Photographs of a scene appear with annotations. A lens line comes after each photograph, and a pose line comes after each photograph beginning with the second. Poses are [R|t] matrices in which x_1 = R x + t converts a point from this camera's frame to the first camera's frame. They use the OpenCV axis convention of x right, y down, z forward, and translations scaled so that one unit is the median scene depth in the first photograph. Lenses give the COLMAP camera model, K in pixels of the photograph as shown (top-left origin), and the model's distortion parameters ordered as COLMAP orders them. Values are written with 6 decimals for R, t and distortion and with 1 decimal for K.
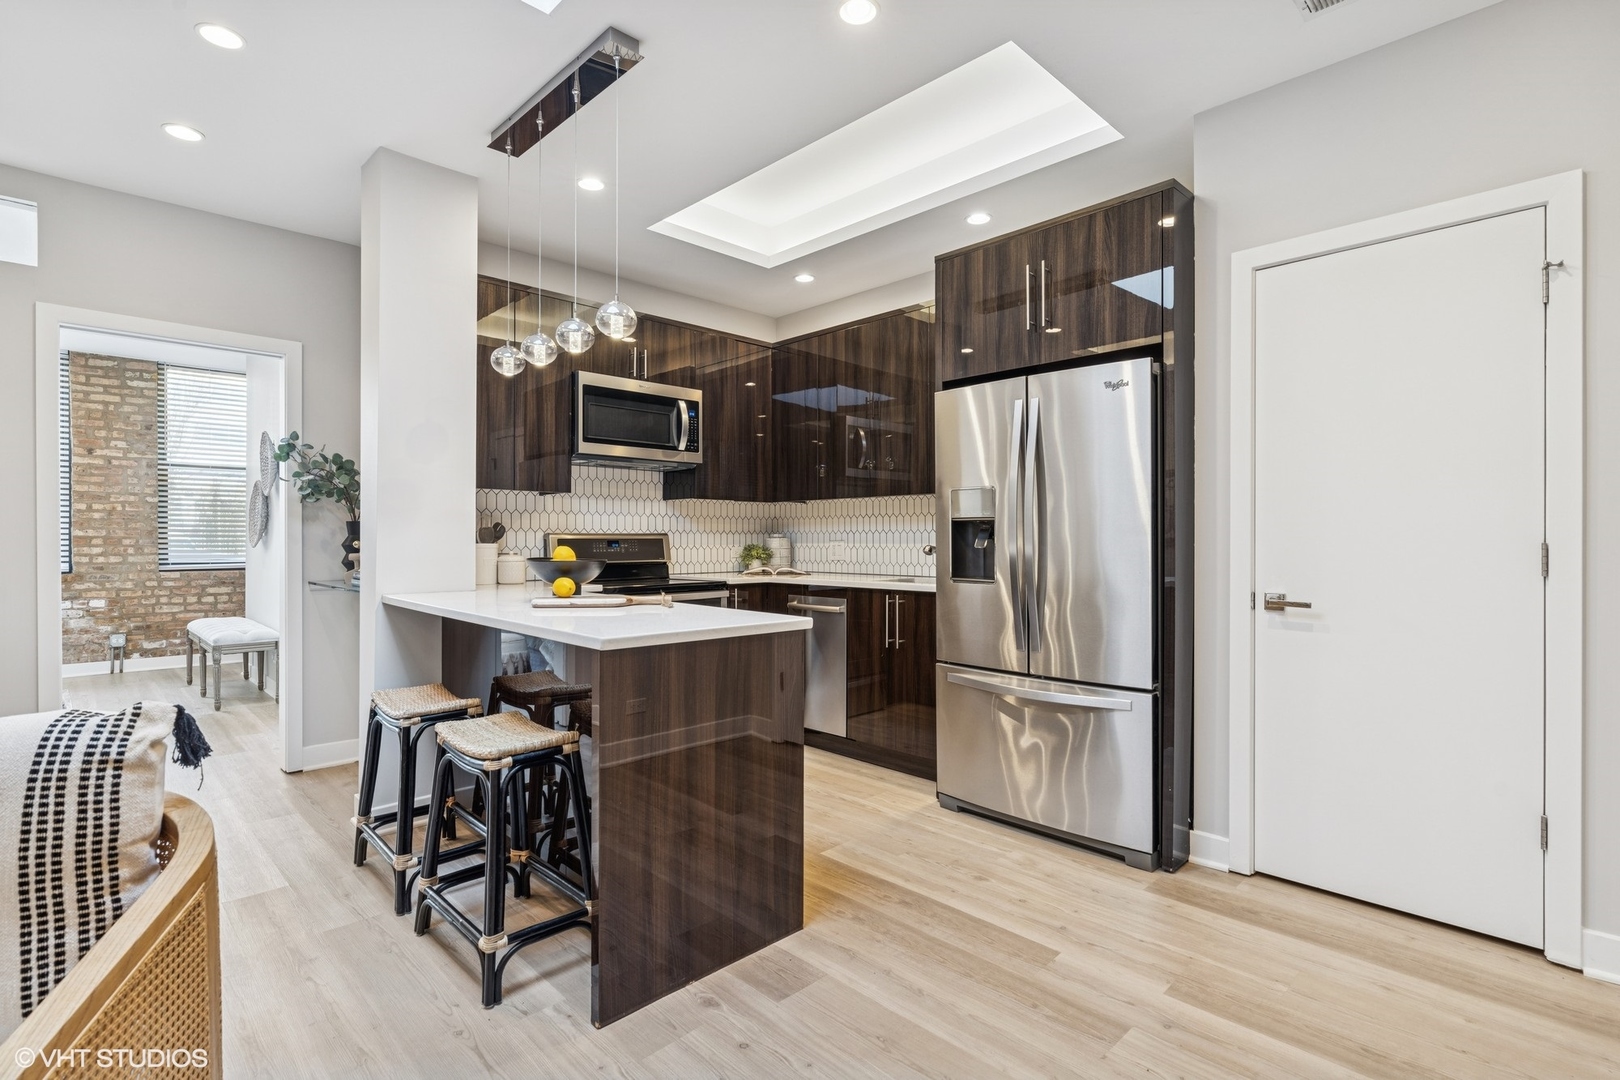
lens RADIAL K [[768.9, 0, 799.4], [0, 768.9, 543.2], [0, 0, 1]] dist [-0.008771, 0.000207]
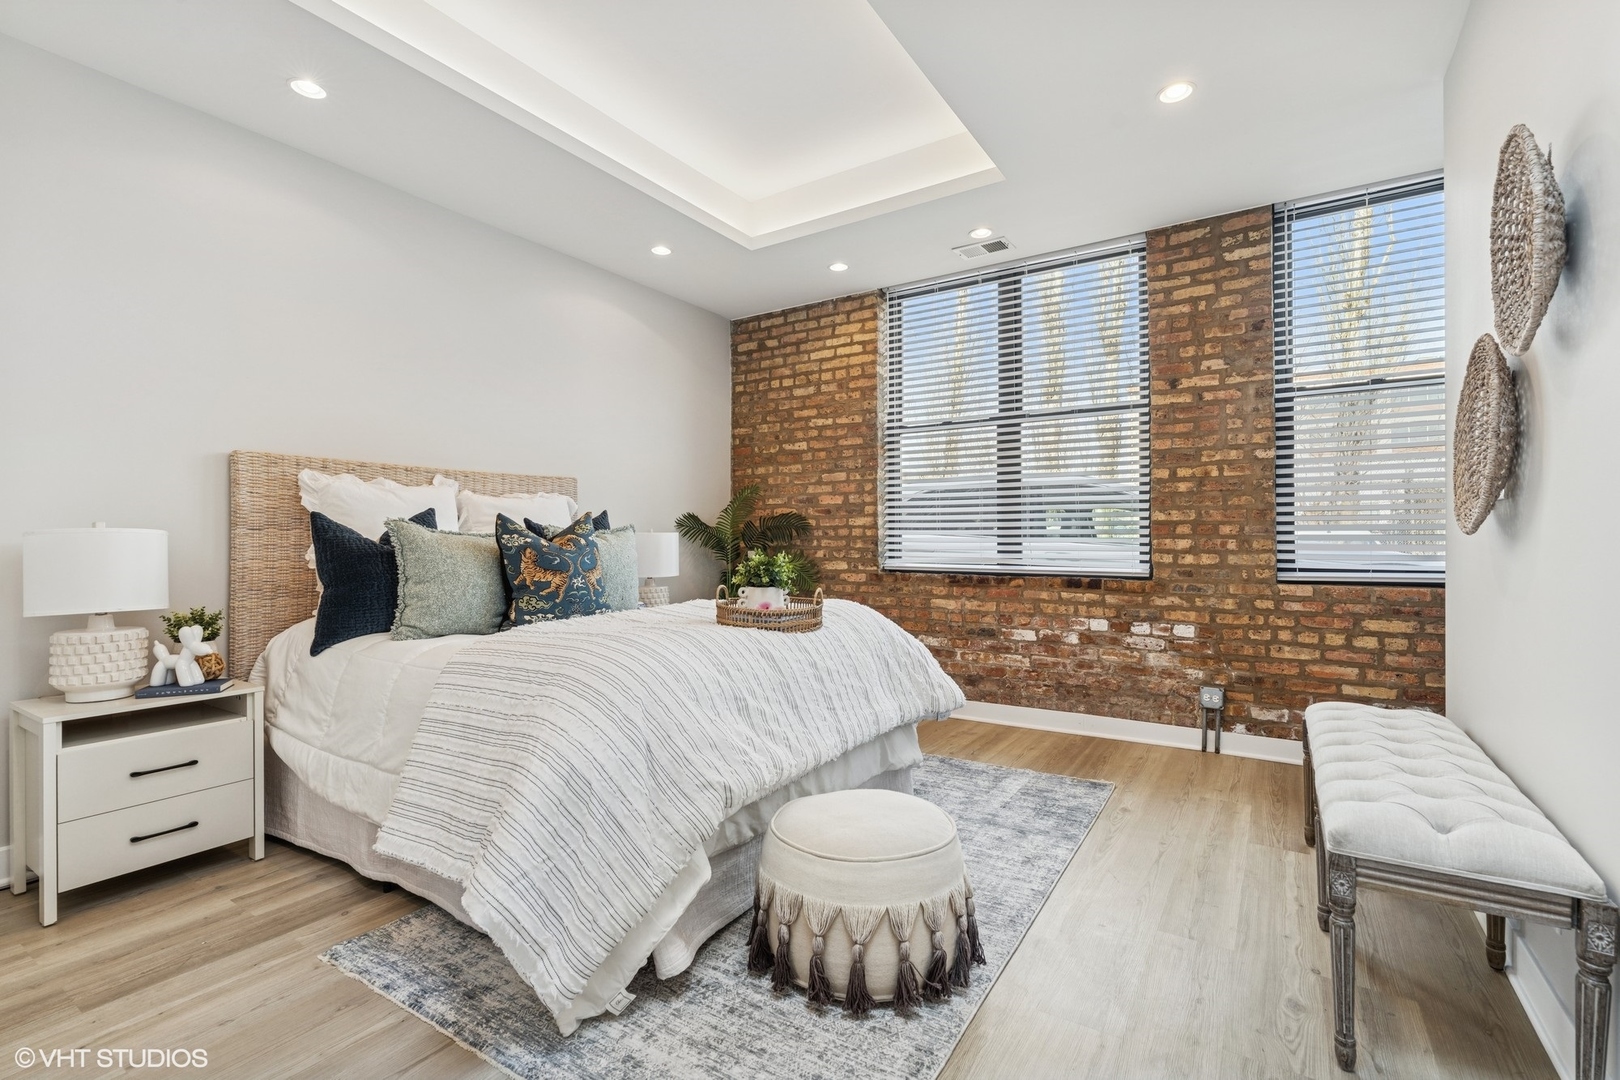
lens RADIAL K [[748.1, 0, 799.9], [0, 748.1, 536.2], [0, 0, 1]] dist [-0.007192, 0.001966]
pose [[0.227857, -0.008061, -0.973661, -0.591255], [-0.002175, 0.999959, -0.008788, 0.013068], [0.973692, 0.004120, 0.227830, 0.818212]]
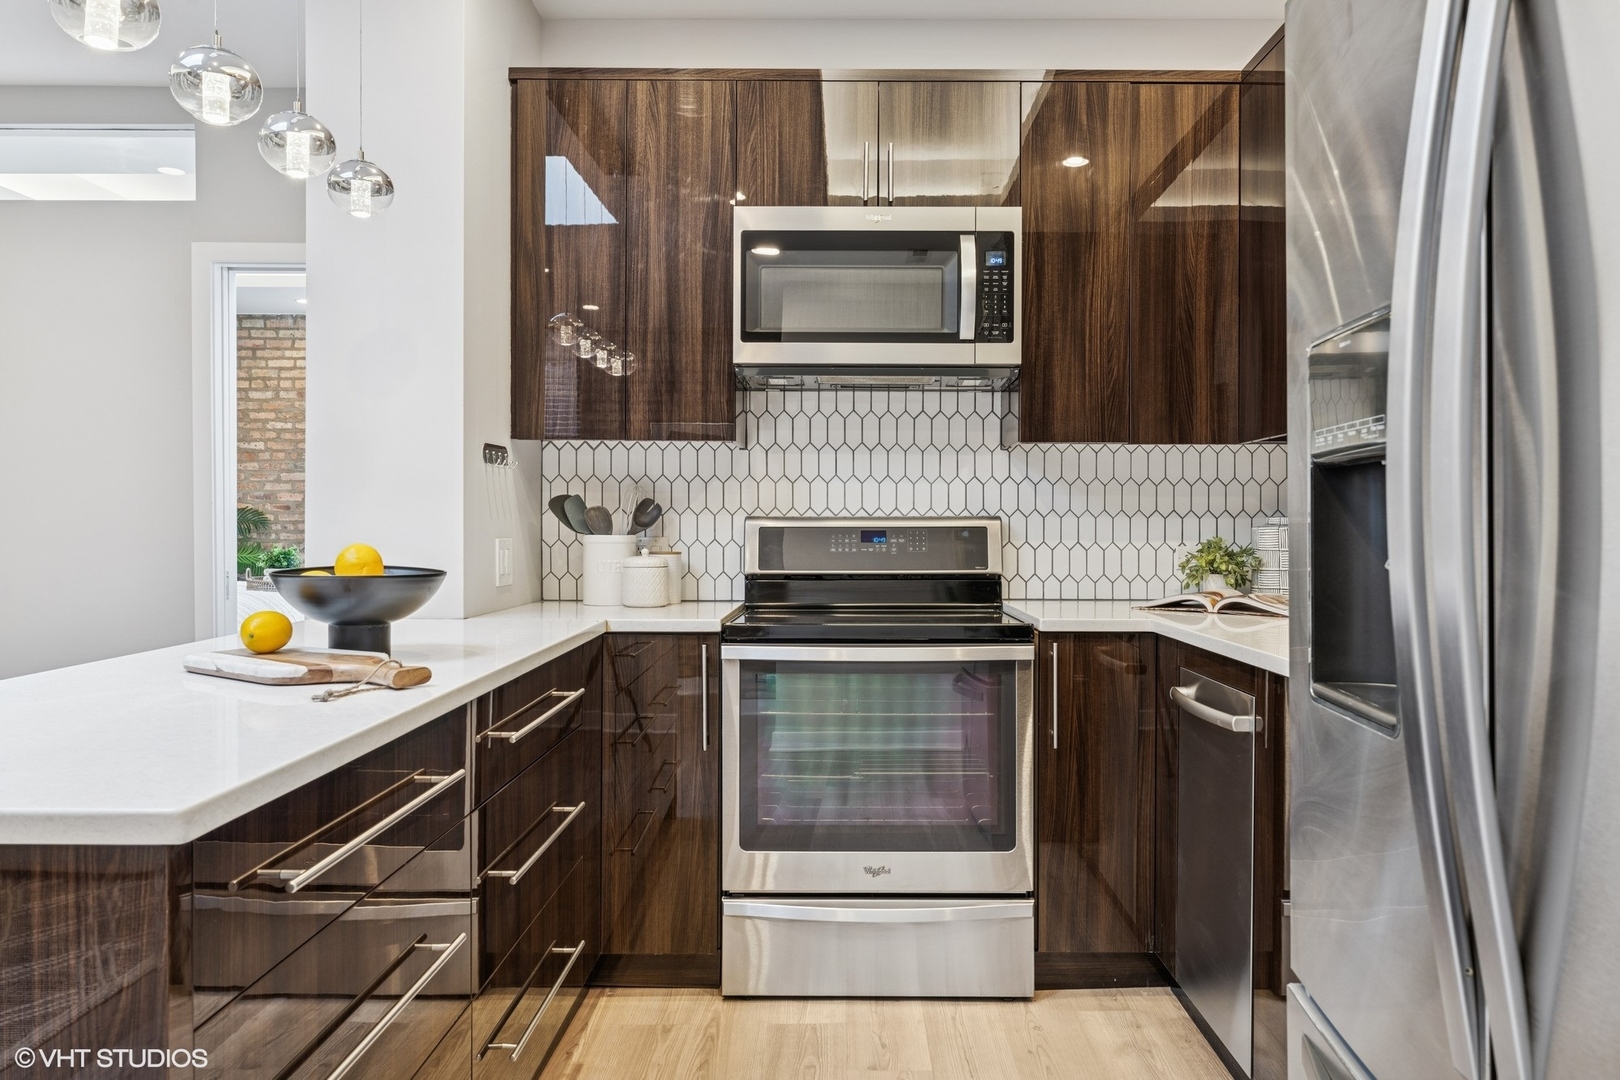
lens RADIAL K [[1115.3, 0, 824.5], [0, 1115.3, 531.7], [0, 0, 1]] dist [0.000224, 0.003297]
pose [[0.710037, 0.006024, -0.704139, 0.255492], [-0.005212, 0.999981, 0.003300, -0.004935], [0.704146, 0.001327, 0.710054, 0.430701]]
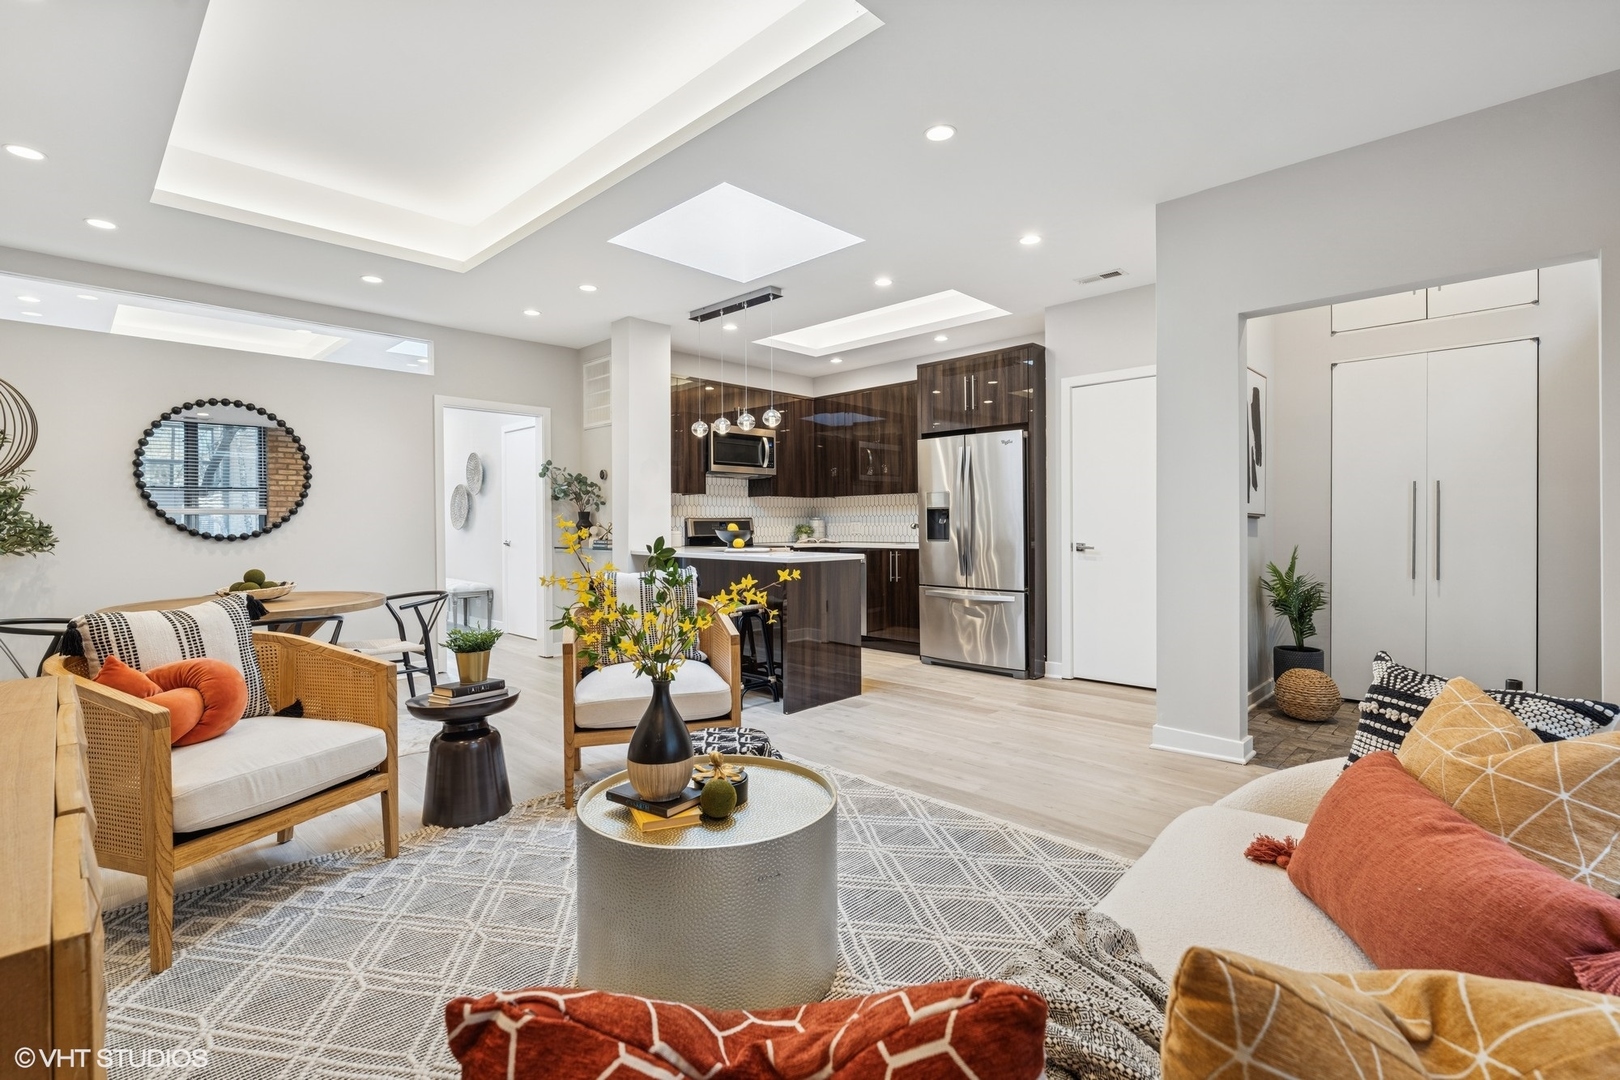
lens RADIAL K [[748.1, 0, 807.5], [0, 748.1, 533.7], [0, 0, 1]] dist [-0.007192, 0.001966]
pose [[0.999340, -0.009237, 0.035122, -0.113654], [0.008993, 0.999934, 0.007107, 0.010828], [-0.035186, -0.006787, 0.999358, -0.584631]]
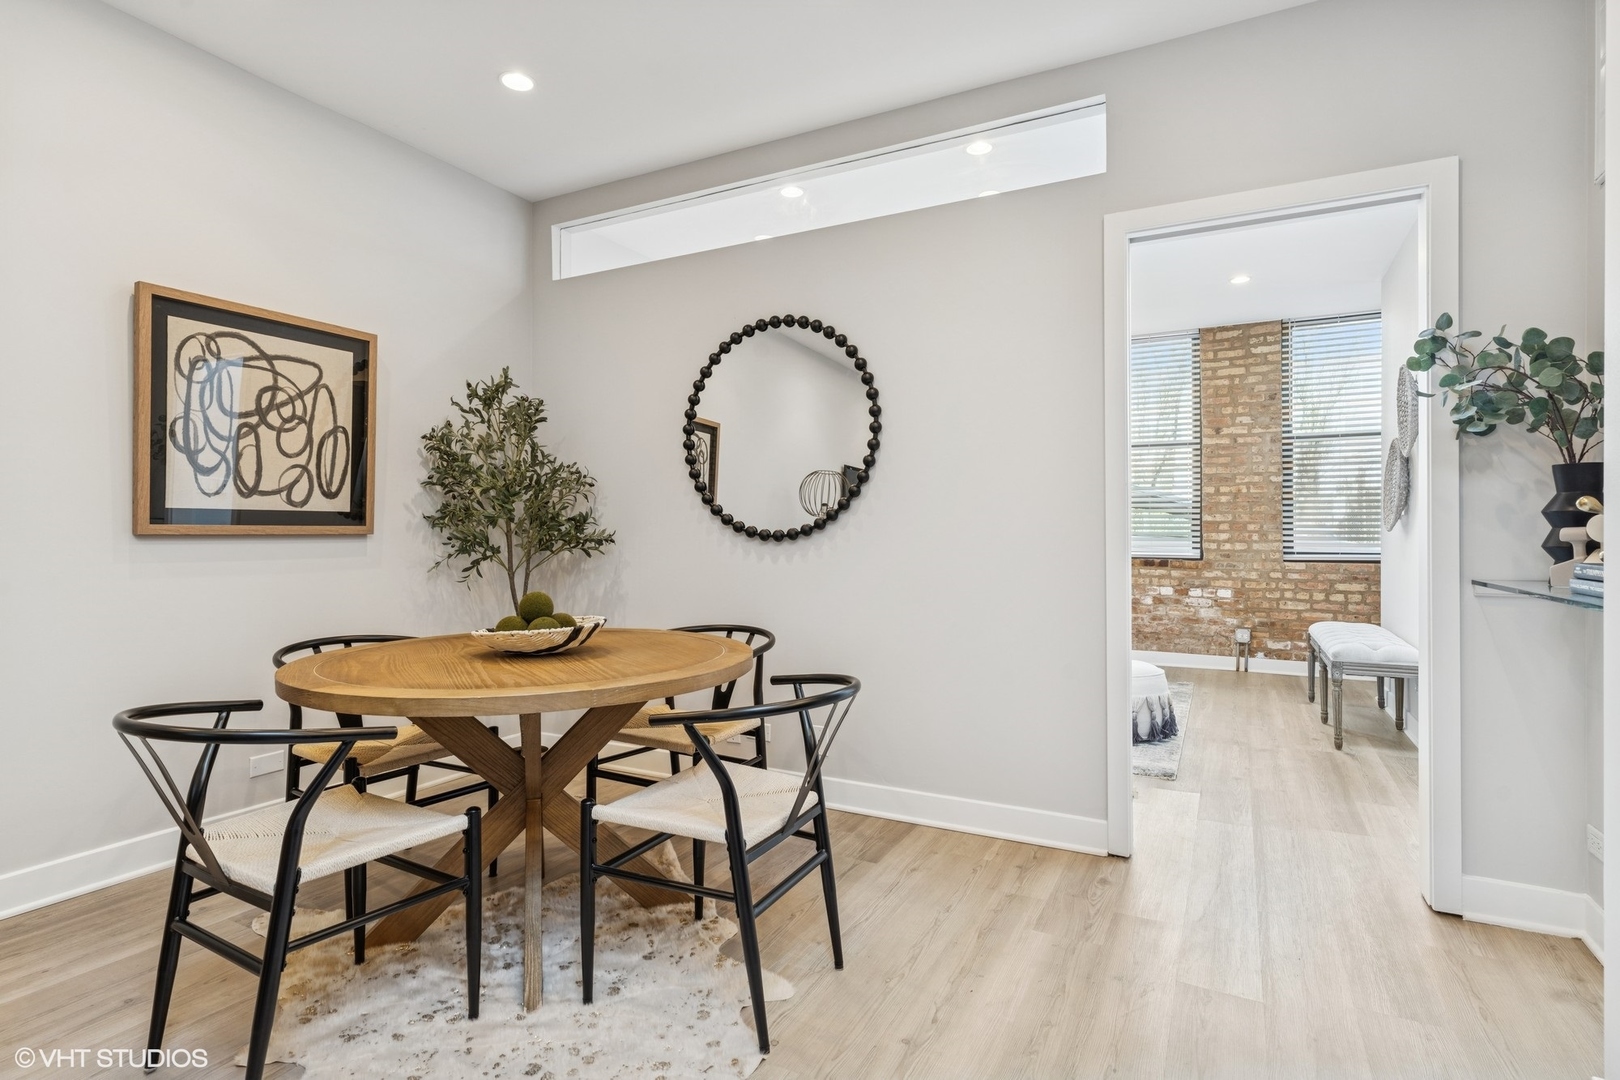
lens RADIAL K [[821.1, 0, 823.2], [0, 821.1, 527.9], [0, 0, 1]] dist [0.003263, 0.001041]
pose [[0.329051, -0.008609, -0.944273, -0.194697], [-0.004663, 0.999931, -0.010741, 0.017423], [0.944301, 0.007937, 0.328988, 0.301782]]
